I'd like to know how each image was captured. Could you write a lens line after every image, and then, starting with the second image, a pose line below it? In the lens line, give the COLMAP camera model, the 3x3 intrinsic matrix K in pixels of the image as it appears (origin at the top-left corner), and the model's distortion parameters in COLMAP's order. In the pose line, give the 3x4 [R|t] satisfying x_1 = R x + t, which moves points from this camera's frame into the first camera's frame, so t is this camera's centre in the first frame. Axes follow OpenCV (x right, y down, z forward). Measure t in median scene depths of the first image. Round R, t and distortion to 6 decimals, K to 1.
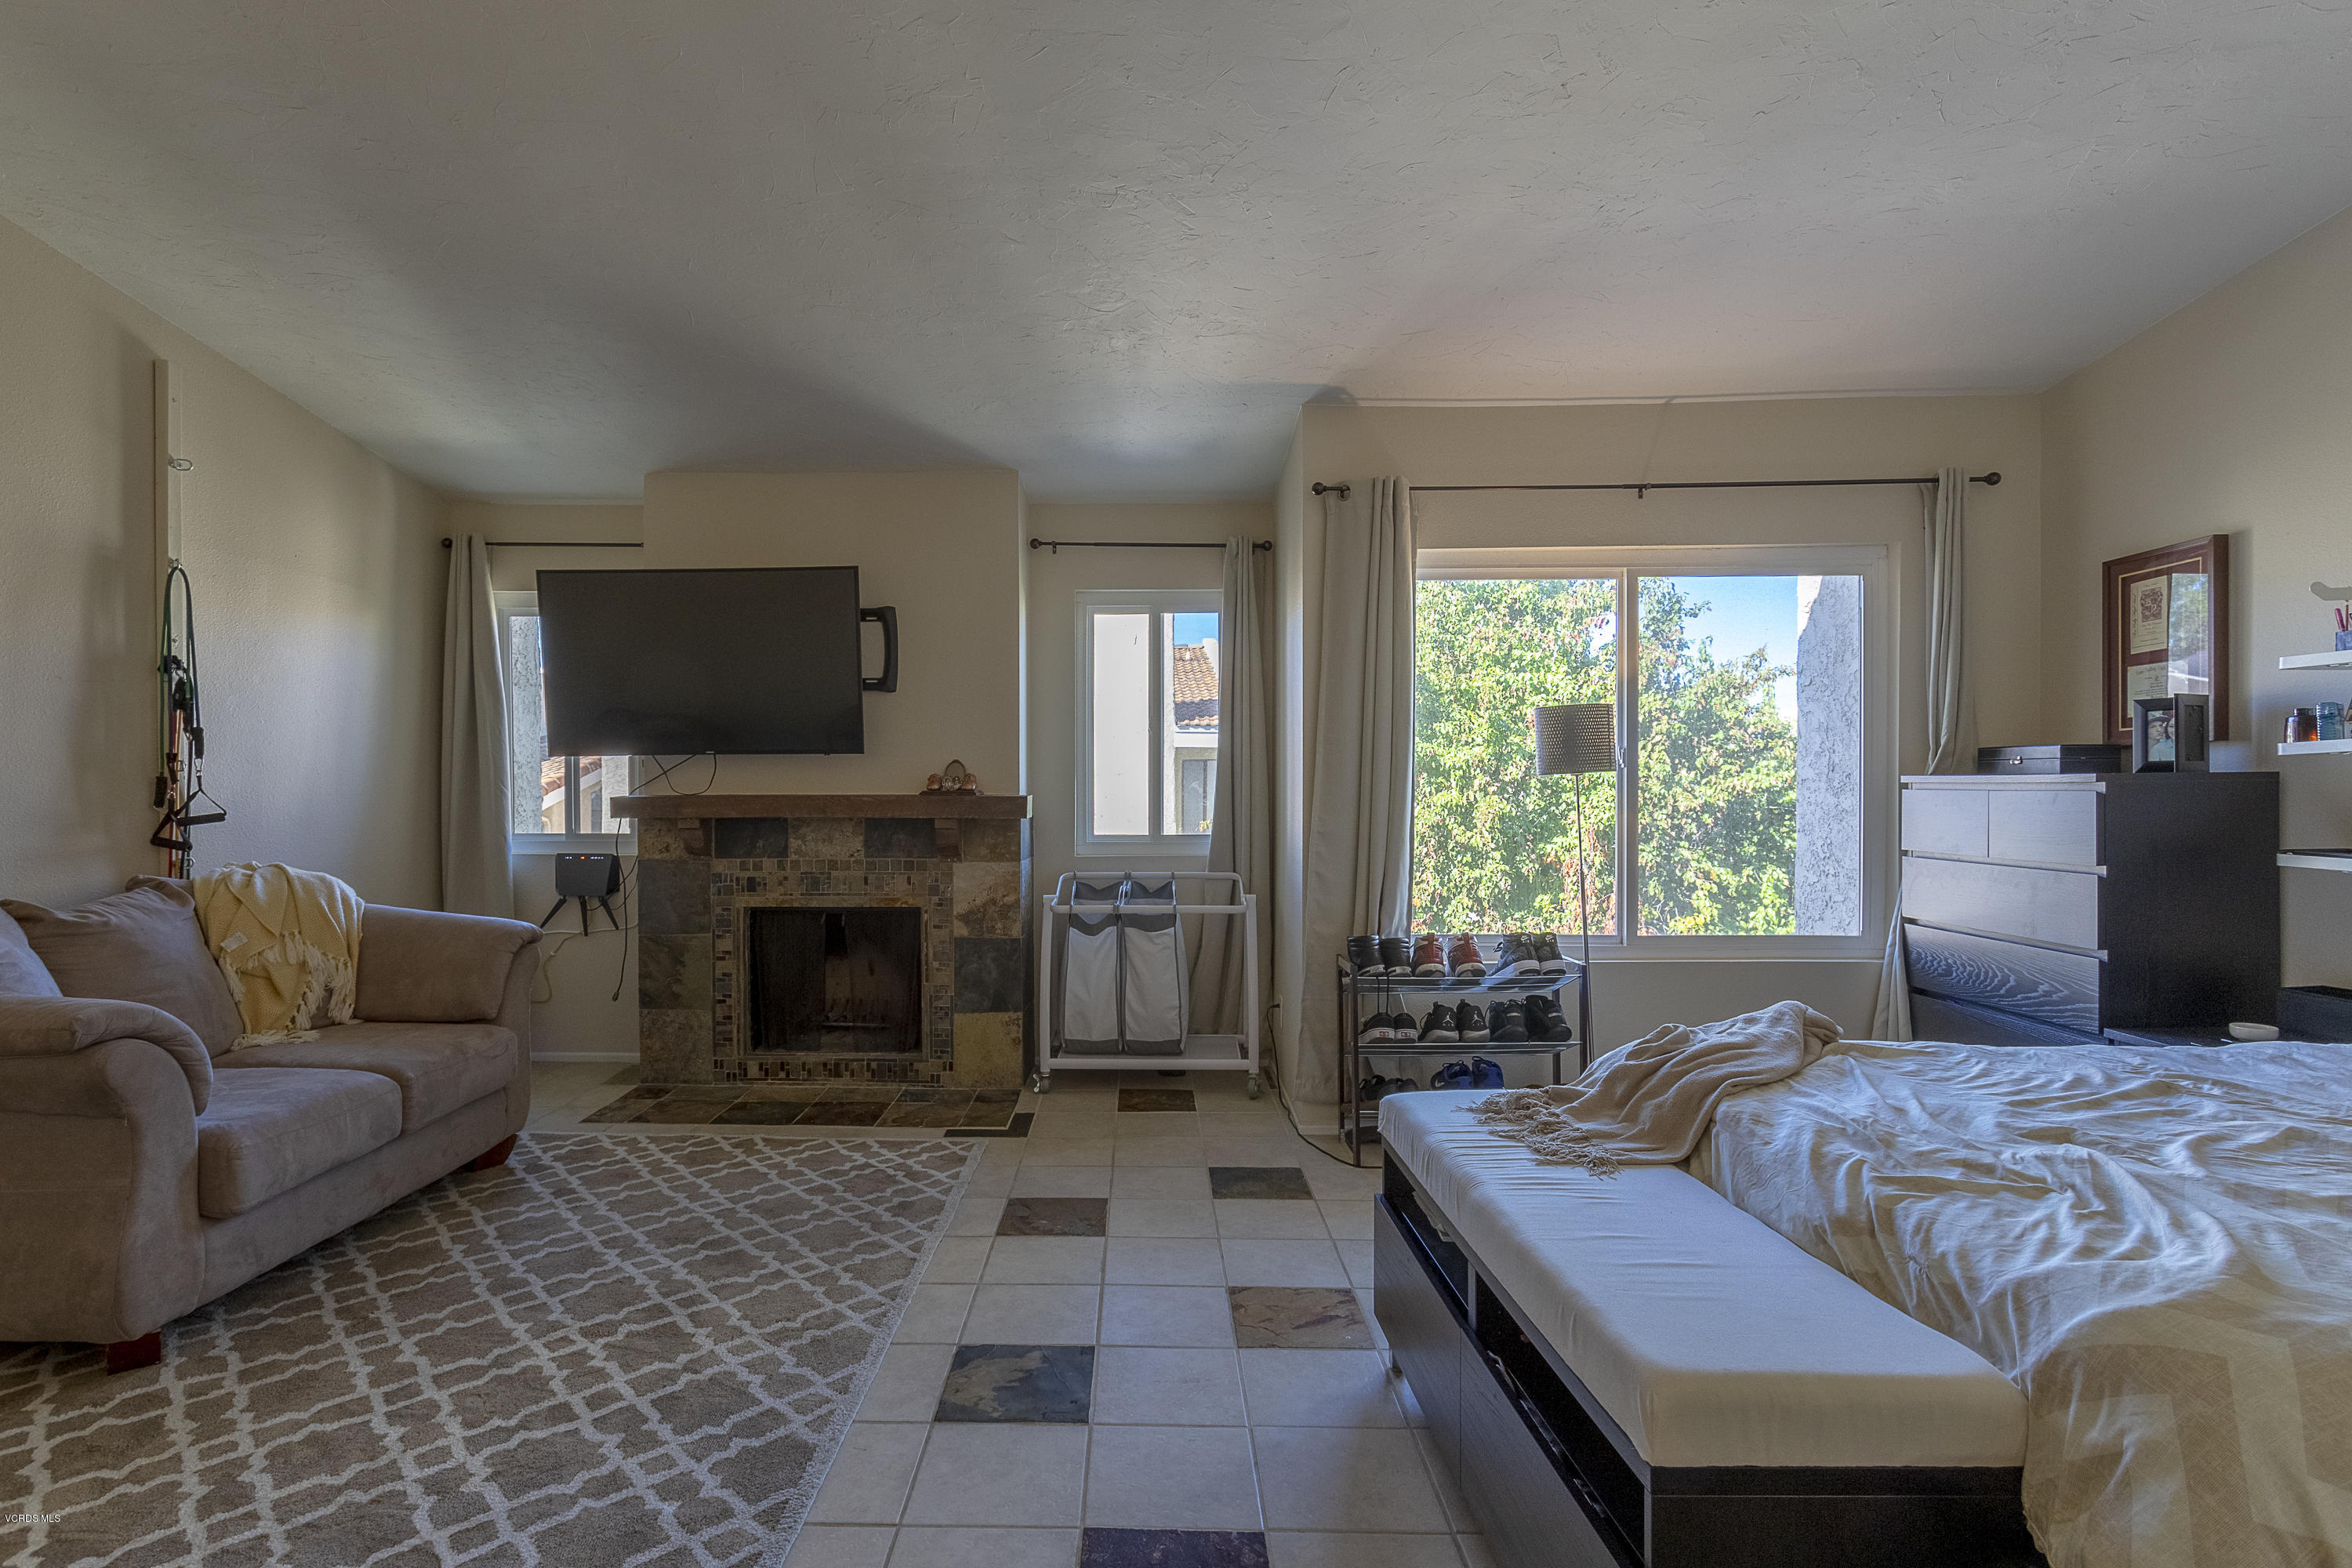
lens RADIAL K [[1138.9, 0, 1089.2], [0, 1138.9, 795.5], [0, 0, 1]] dist [-0.002659, 0.003149]
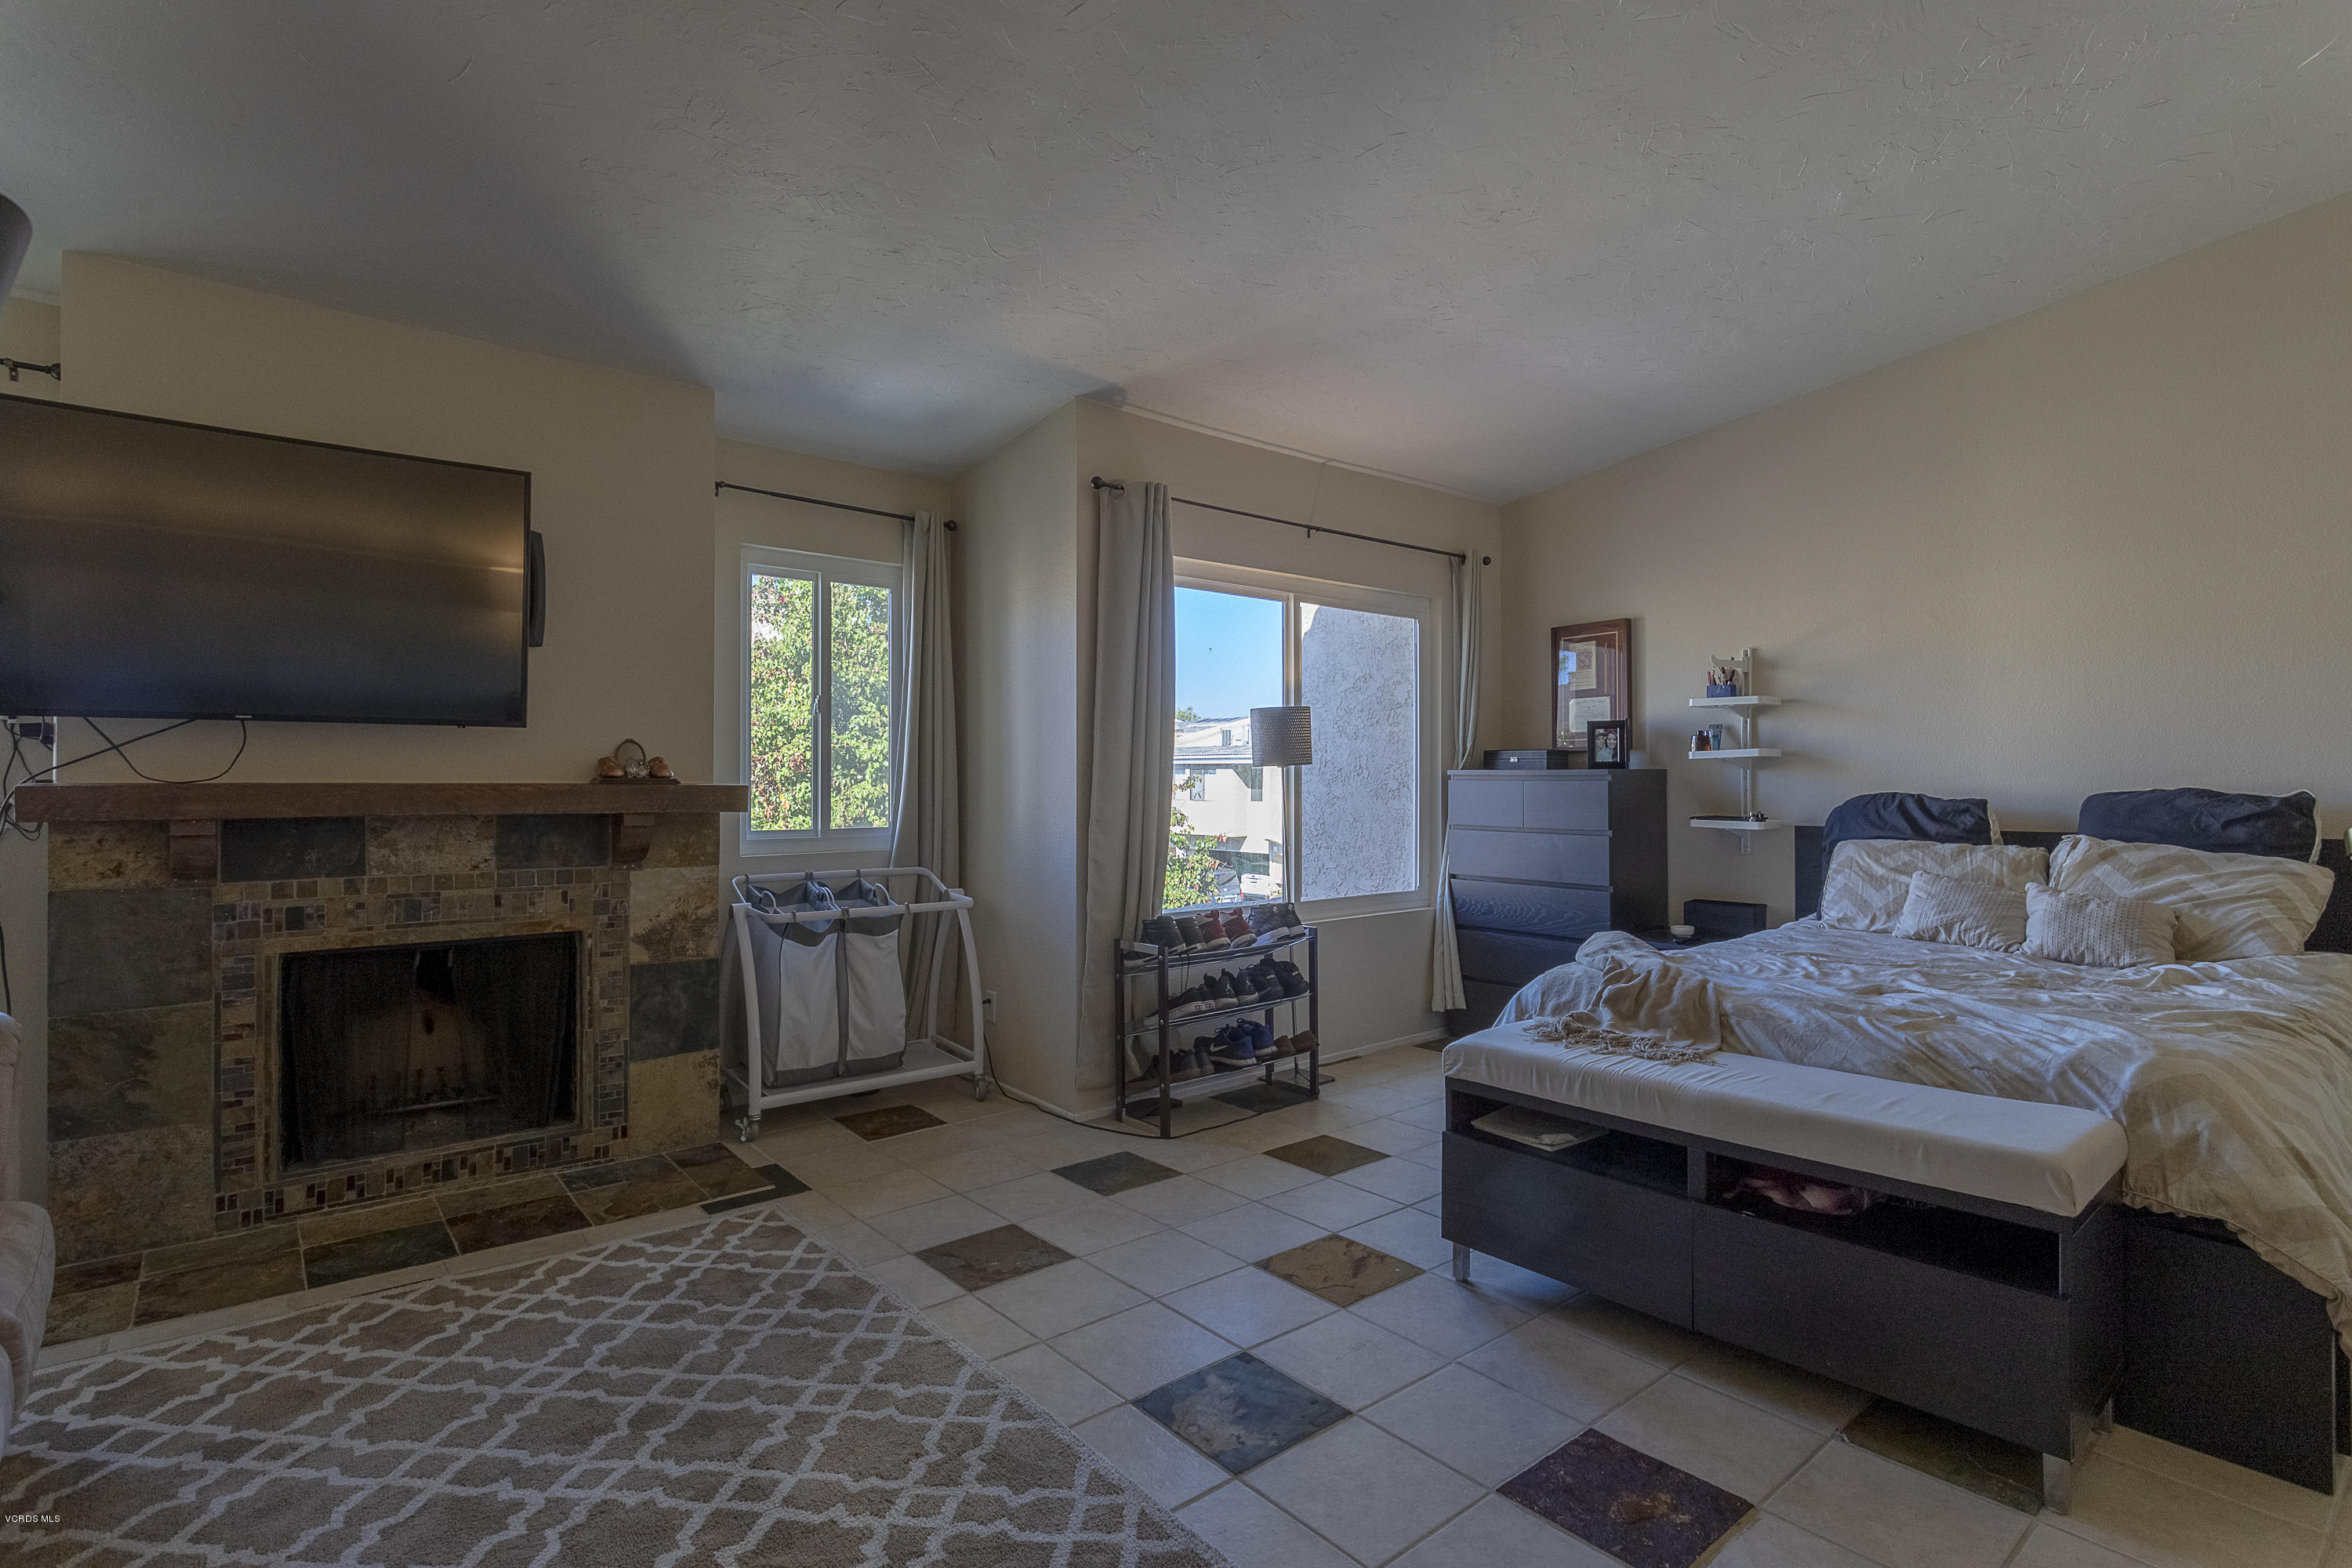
lens RADIAL K [[1138.9, 0, 1171.7], [0, 1138.9, 782.6], [0, 0, 1]] dist [-0.002659, 0.003149]
pose [[0.746889, 0.002594, 0.664943, -0.372689], [0.001495, 0.999983, -0.005579, 0.003831], [-0.664947, 0.005161, 0.746873, 0.173311]]
